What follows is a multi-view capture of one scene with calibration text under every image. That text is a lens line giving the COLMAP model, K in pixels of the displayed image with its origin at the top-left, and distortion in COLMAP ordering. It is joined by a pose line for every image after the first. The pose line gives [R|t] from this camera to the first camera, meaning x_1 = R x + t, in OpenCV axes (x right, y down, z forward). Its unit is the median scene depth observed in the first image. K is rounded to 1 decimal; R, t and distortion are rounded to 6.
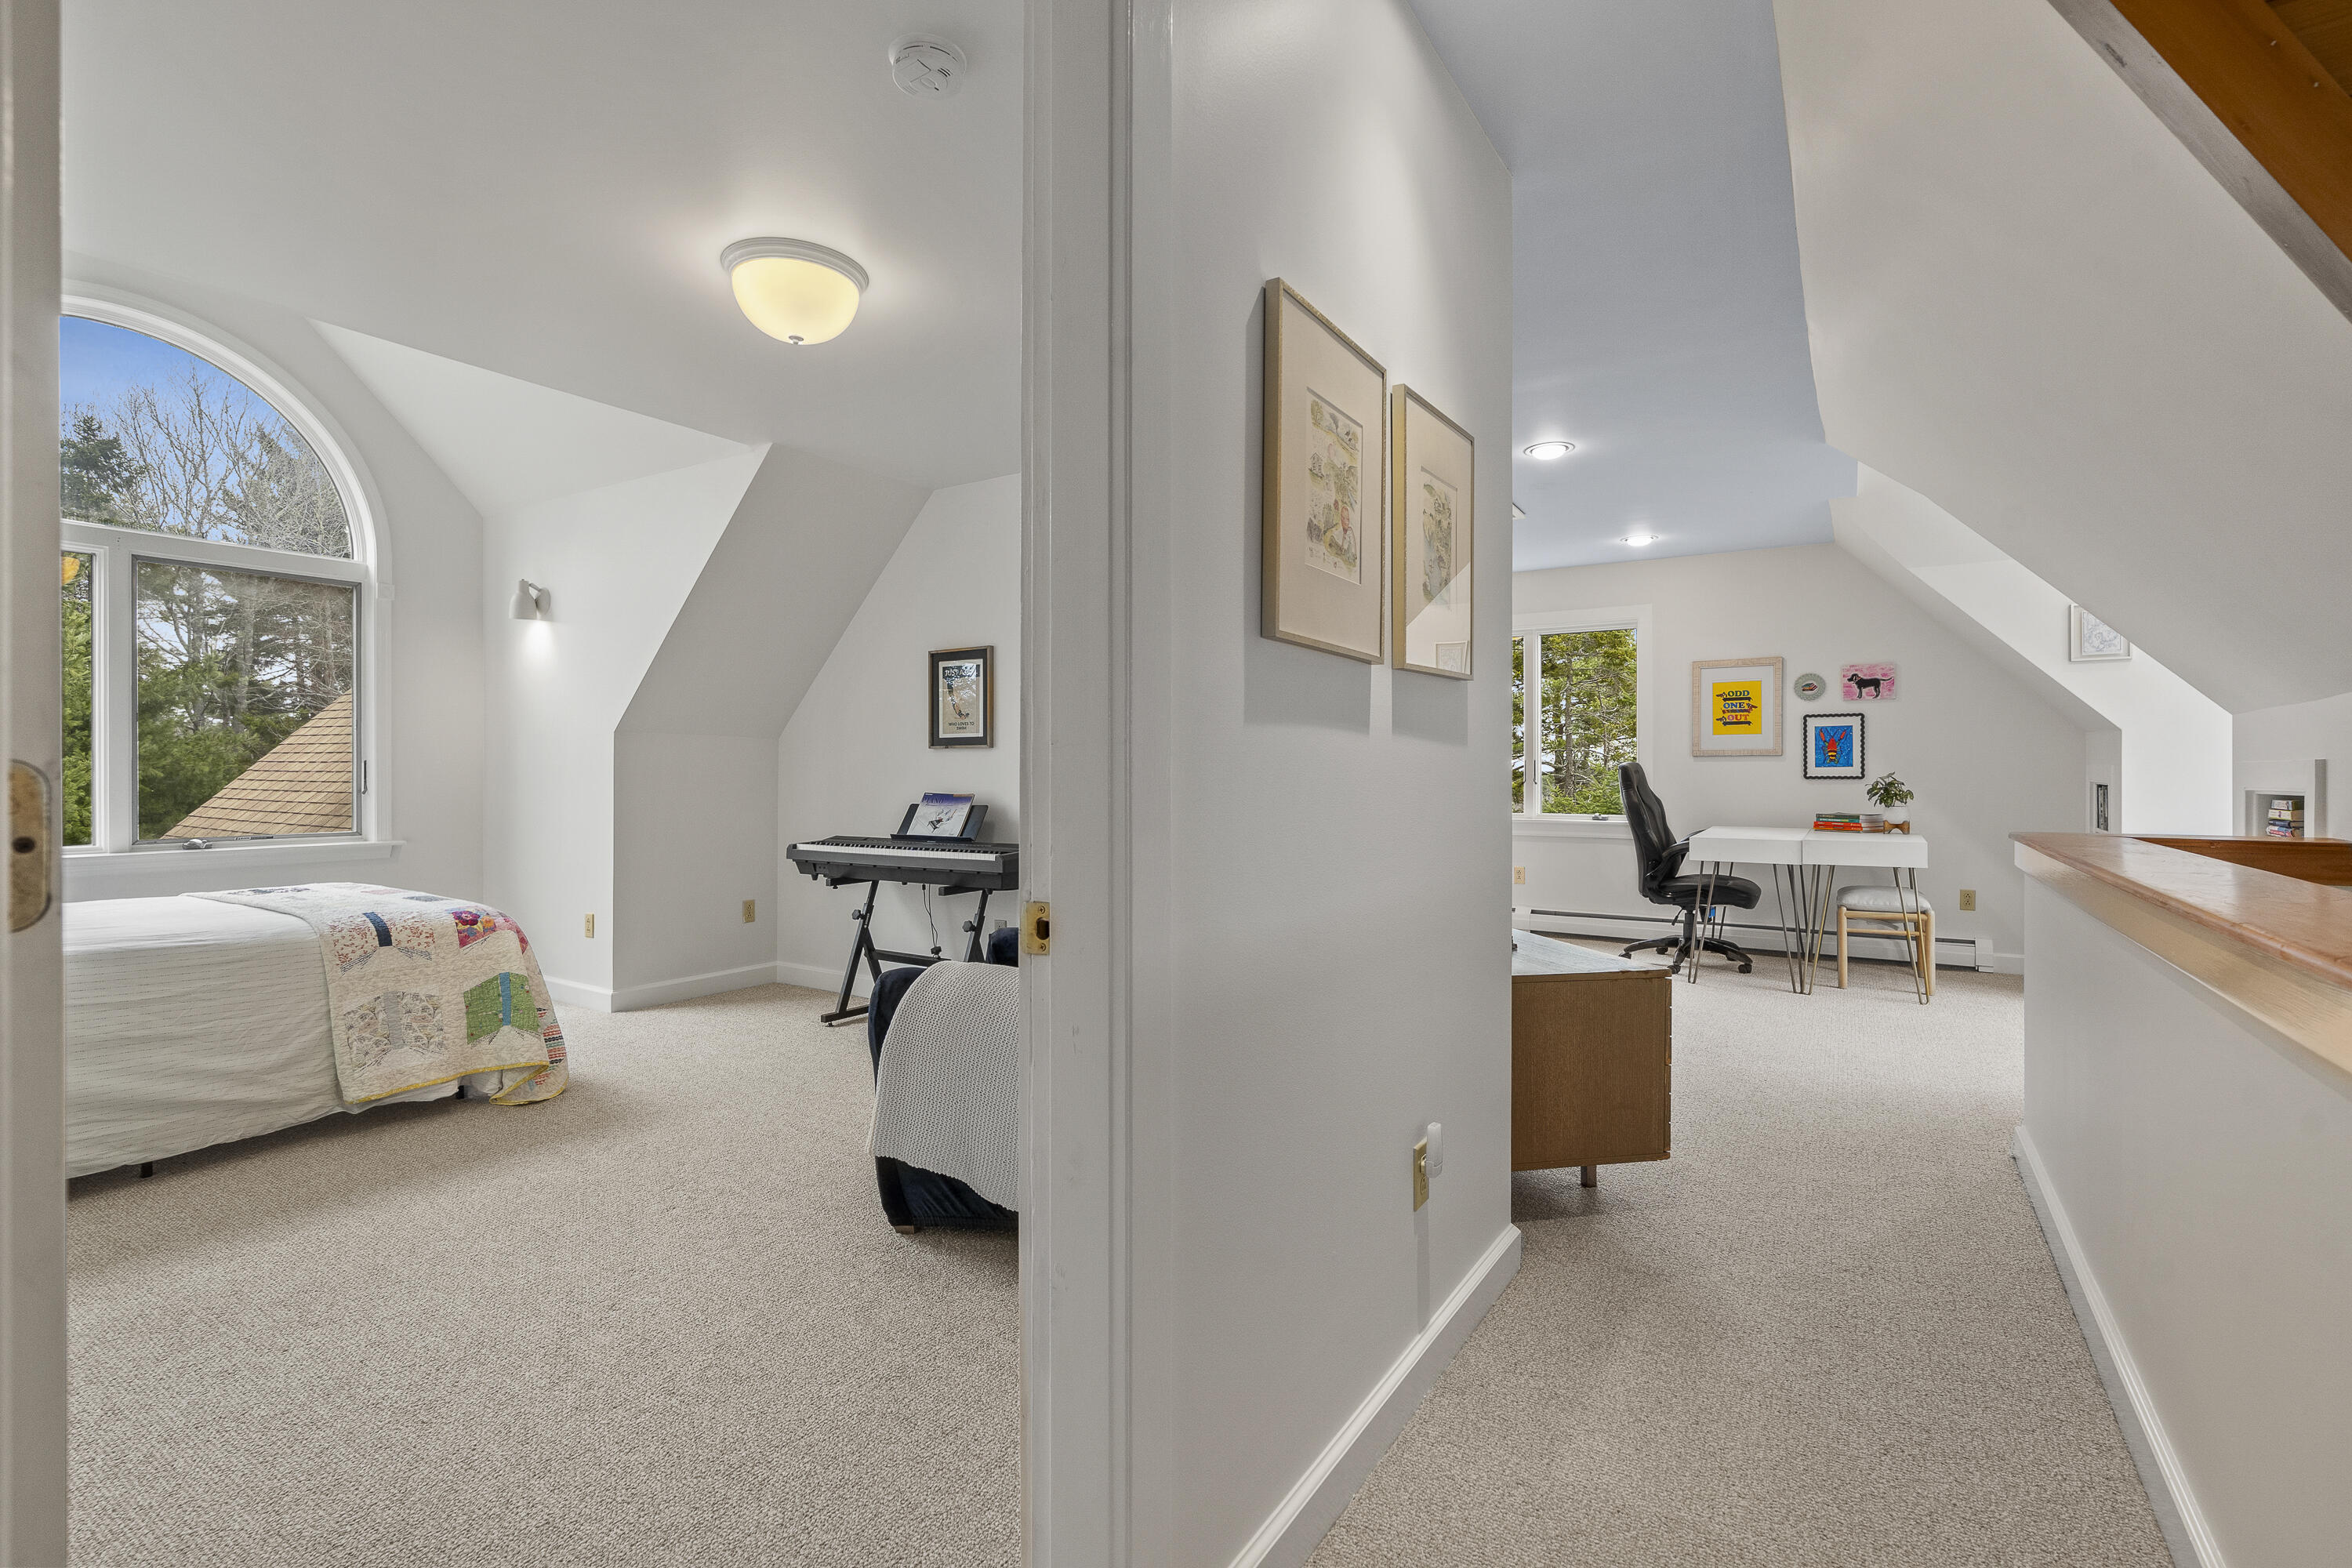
lens RADIAL K [[1073.8, 0, 1169.9], [0, 1073.8, 775.0], [0, 0, 1]] dist [-0.005310, 0.001275]
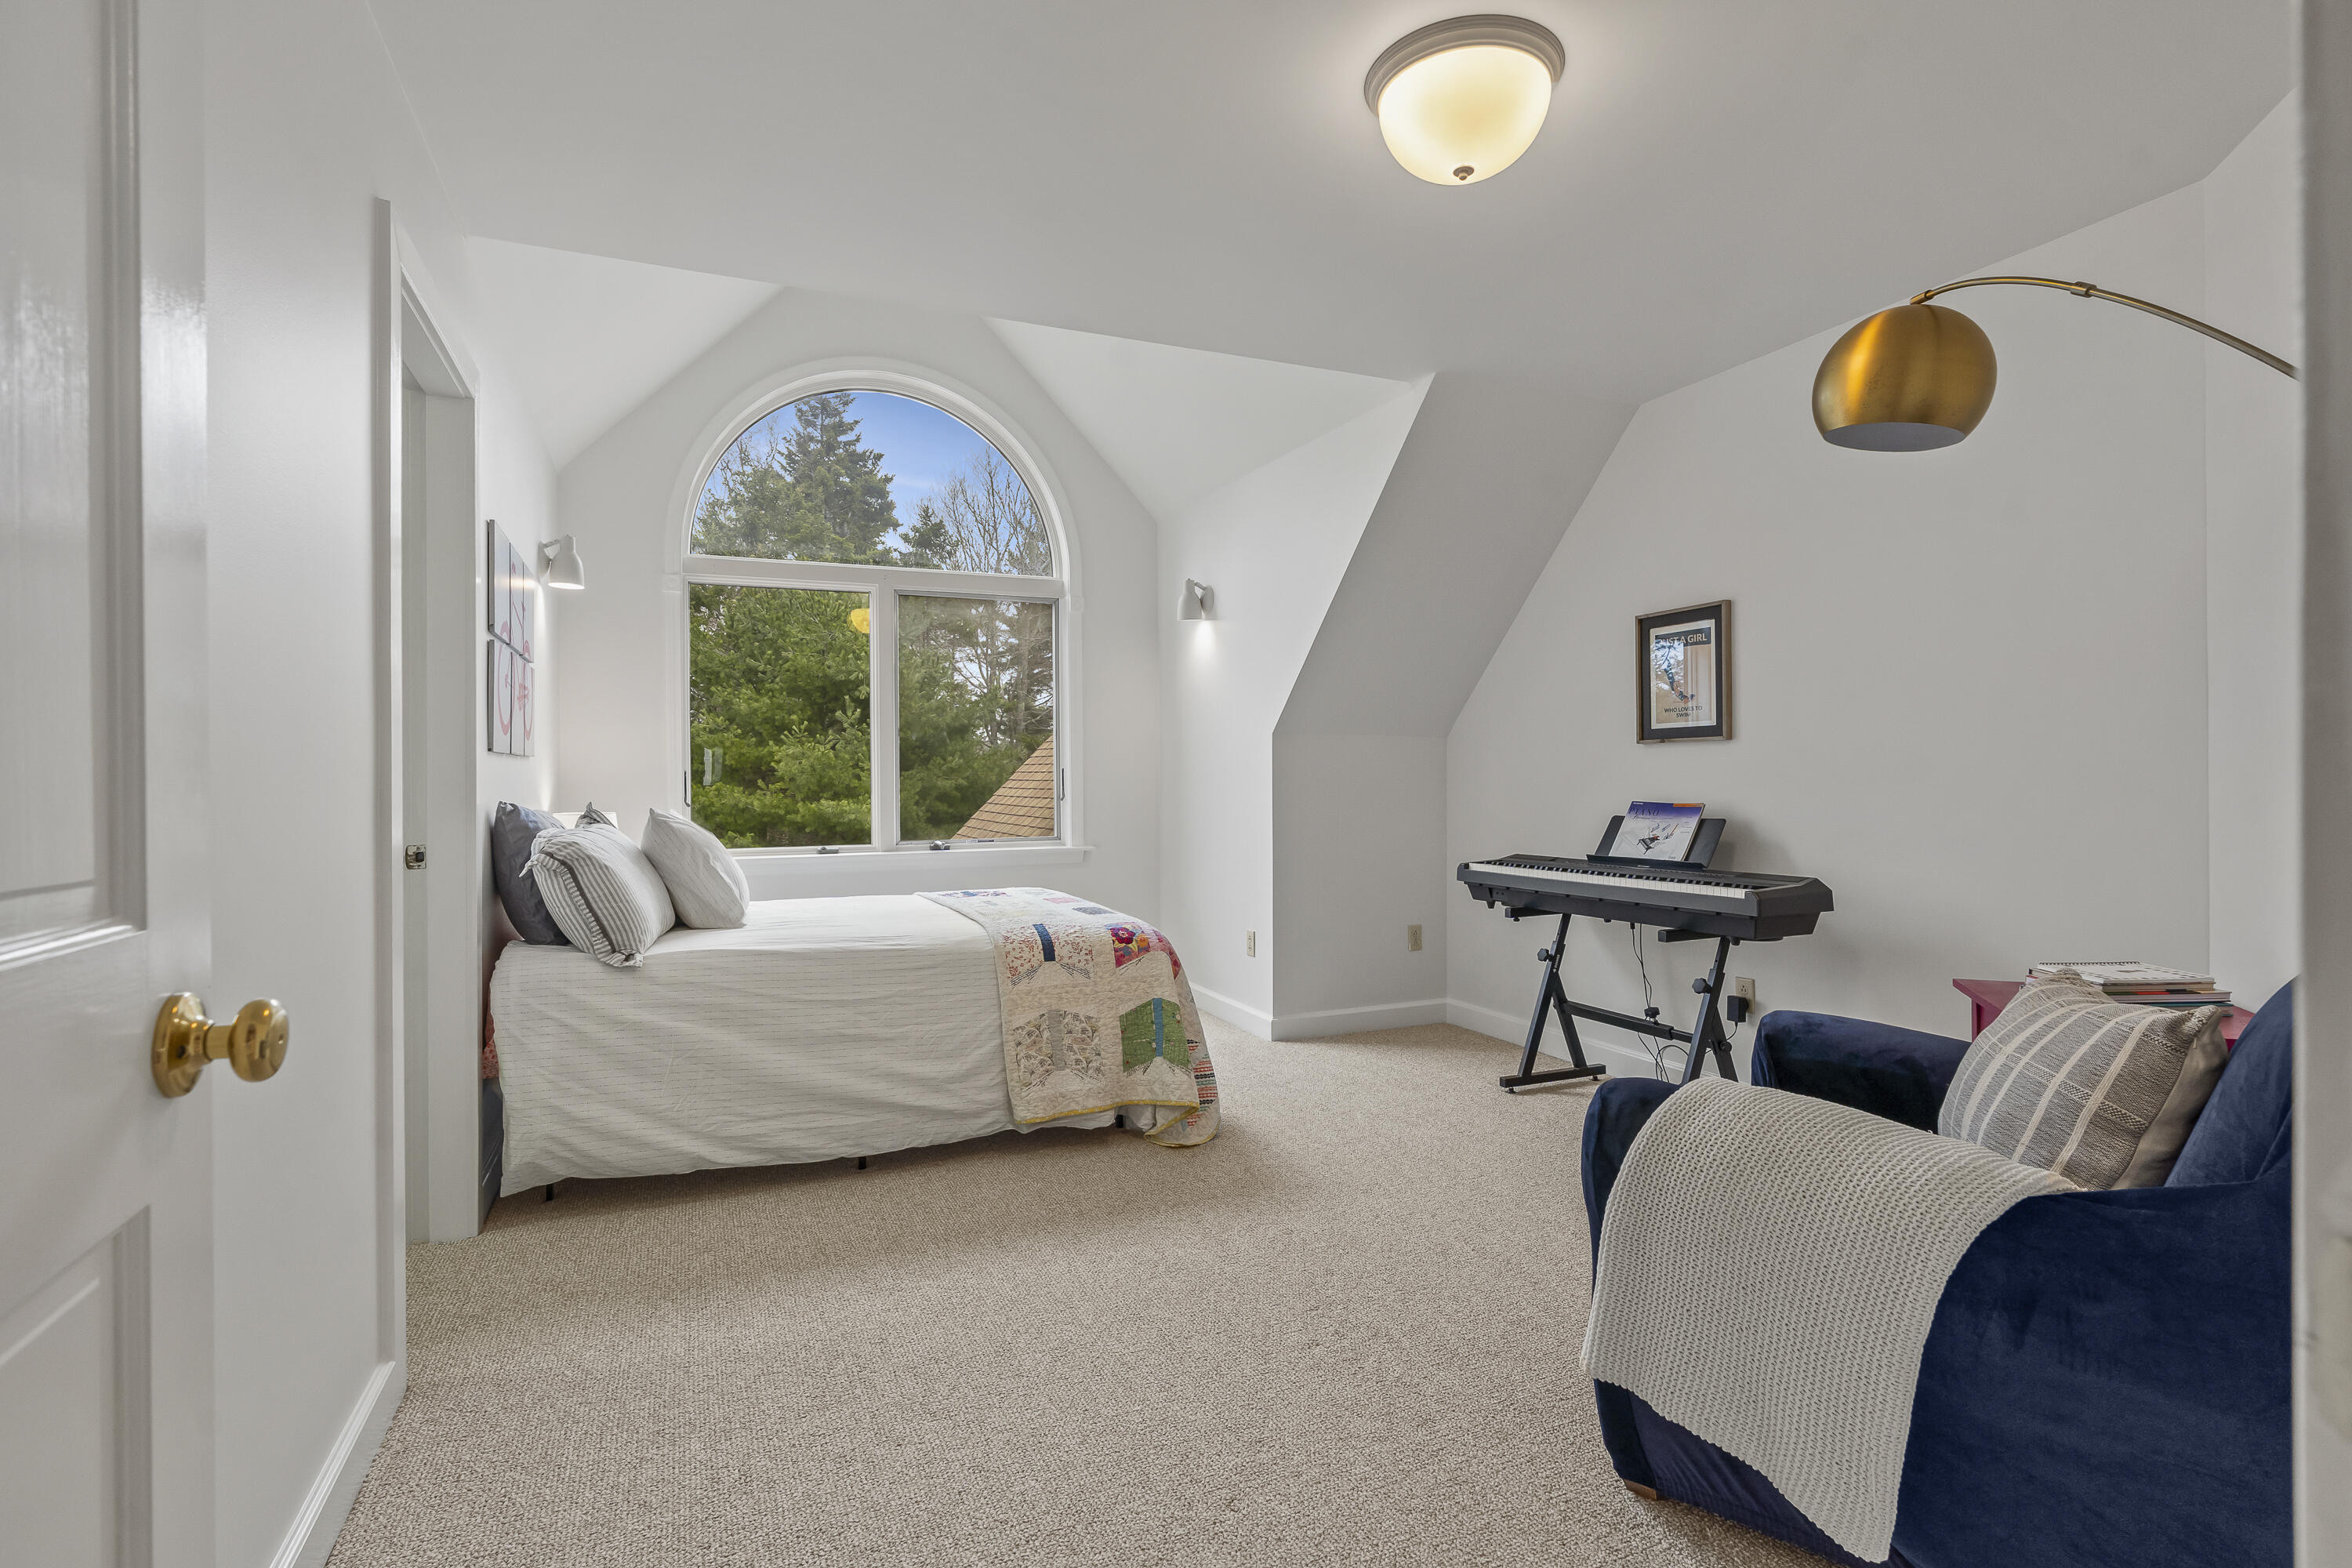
lens RADIAL K [[1138.6, 0, 1170.0], [0, 1138.6, 781.1], [0, 0, 1]] dist [-0.005128, -0.000388]
pose [[0.831271, -0.007018, -0.555823, -0.056359], [0.007356, 0.999972, -0.001624, 0.001093], [0.555819, -0.002739, 0.831299, 0.157339]]
